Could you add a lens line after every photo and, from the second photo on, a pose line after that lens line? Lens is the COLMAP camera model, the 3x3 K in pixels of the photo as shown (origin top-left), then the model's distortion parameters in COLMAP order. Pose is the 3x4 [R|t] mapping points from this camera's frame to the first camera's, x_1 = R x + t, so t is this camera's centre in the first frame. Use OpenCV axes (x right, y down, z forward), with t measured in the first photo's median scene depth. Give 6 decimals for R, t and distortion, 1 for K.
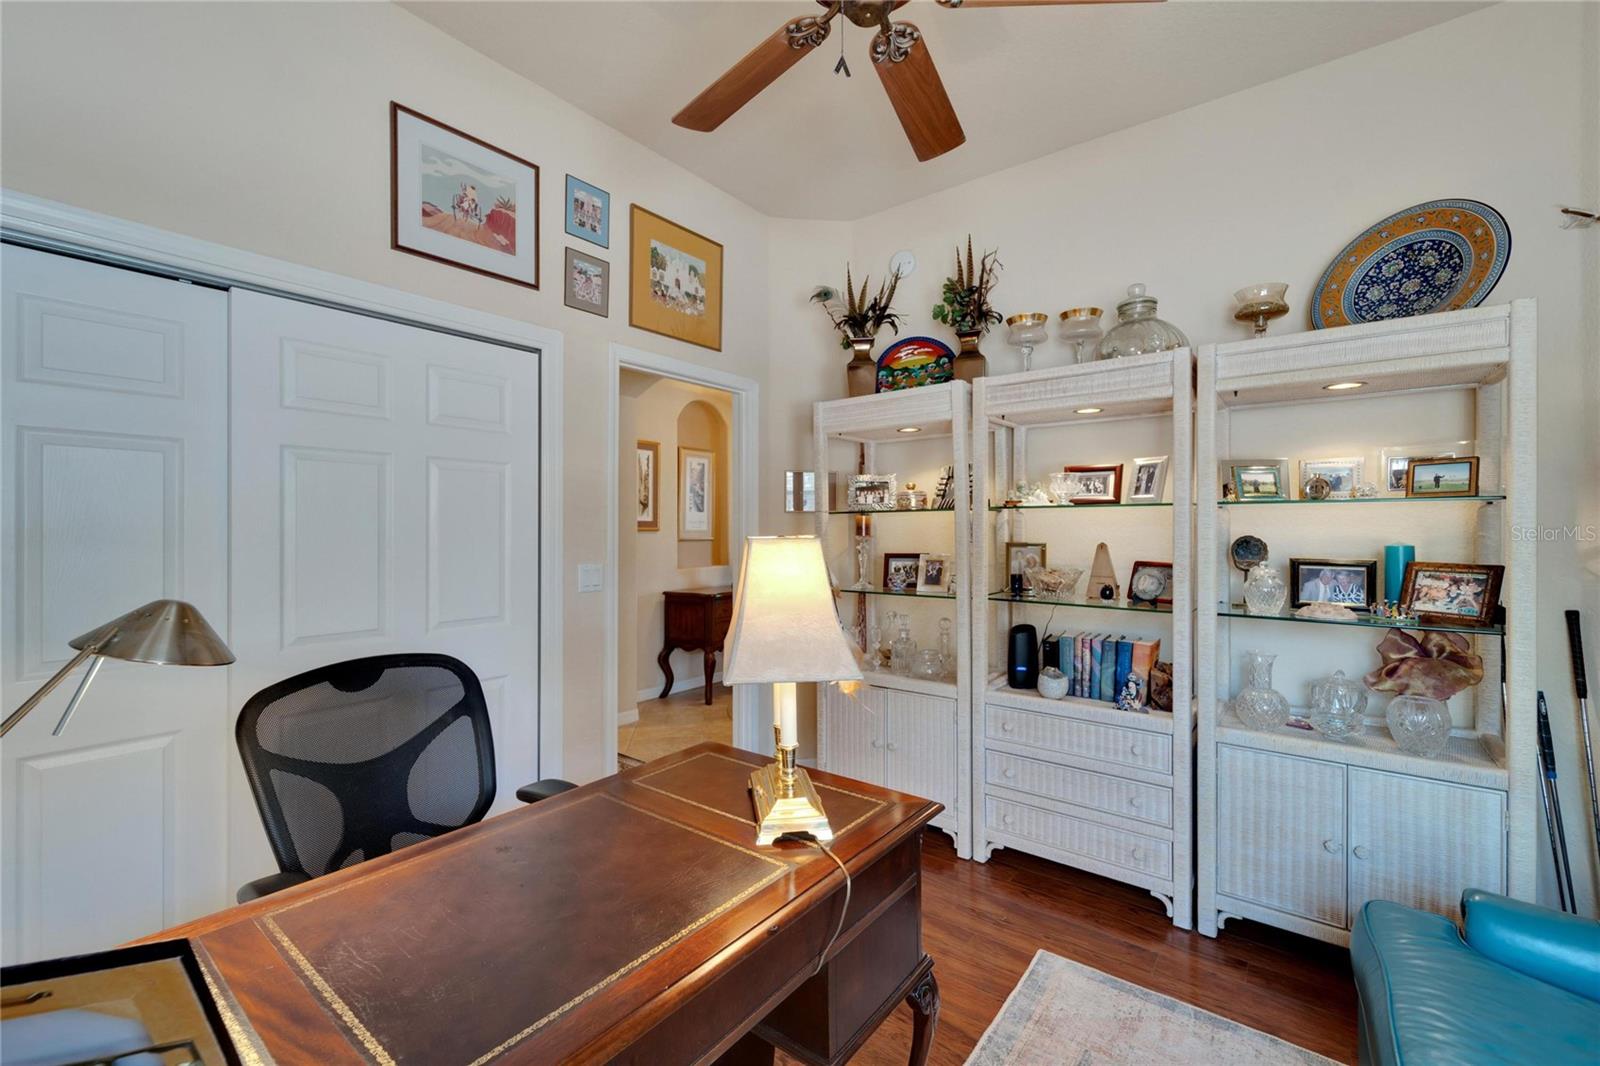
lens RADIAL K [[666.8, 0, 795.0], [0, 666.8, 529.6], [0, 0, 1]] dist [0.002038, -0.001808]
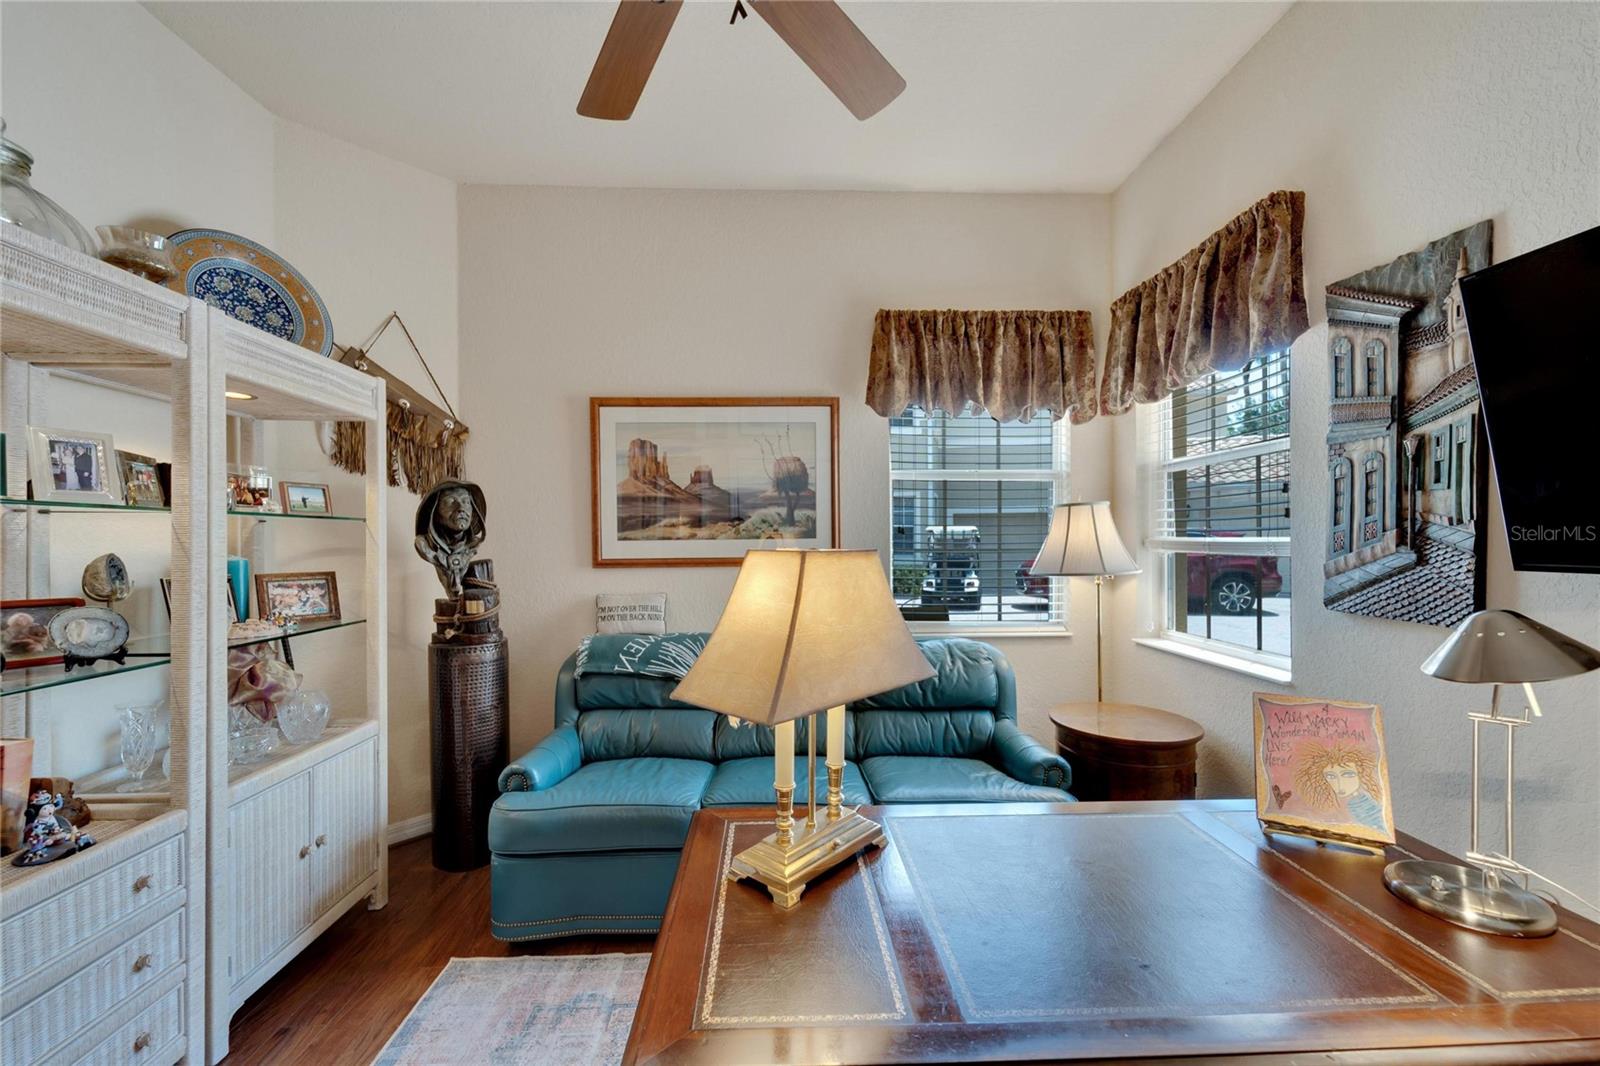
lens RADIAL K [[666.8, 0, 797.1], [0, 666.8, 545.0], [0, 0, 1]] dist [0.002038, -0.001808]
pose [[-0.646068, 0.006551, 0.763252, -0.457907], [0.010077, 0.999949, -0.000054, 0.010870], [-0.763214, 0.007656, -0.646101, 1.059101]]
